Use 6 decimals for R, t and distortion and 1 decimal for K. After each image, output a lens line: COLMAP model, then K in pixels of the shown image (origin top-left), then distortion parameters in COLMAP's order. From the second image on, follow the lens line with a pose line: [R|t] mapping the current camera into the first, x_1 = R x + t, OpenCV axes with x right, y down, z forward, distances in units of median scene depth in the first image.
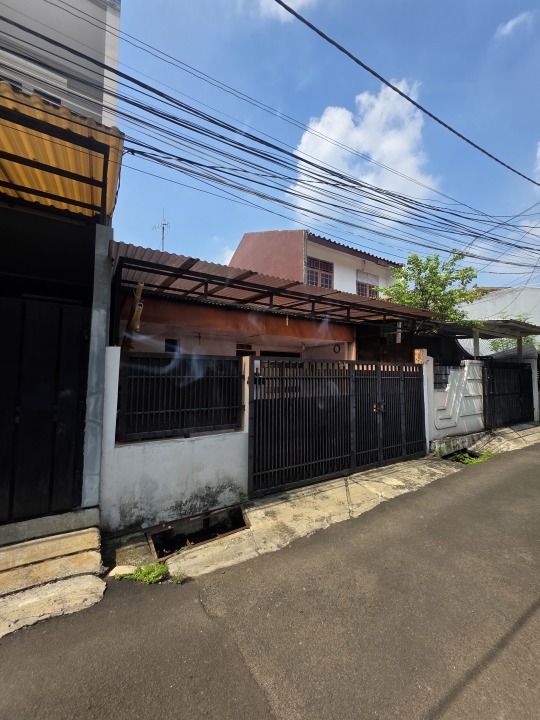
lens RADIAL K [[286.0, 0, 269.1], [0, 286.0, 358.0], [0, 0, 1]] dist [0.006780, 0.000230]
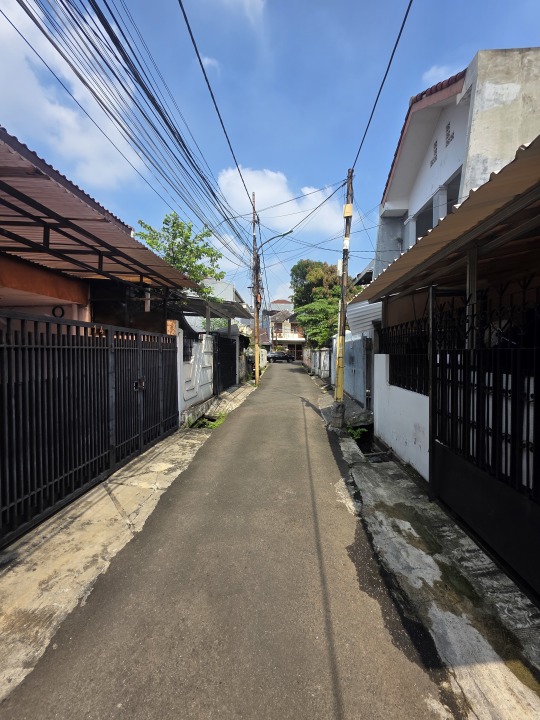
lens RADIAL K [[286.0, 0, 268.3], [0, 286.0, 356.8], [0, 0, 1]] dist [0.006780, 0.000230]
pose [[0.580101, -0.021694, 0.814255, -0.085970], [-0.040955, 0.997604, 0.055757, 0.032968], [-0.813514, -0.065693, 0.577823, 0.248865]]
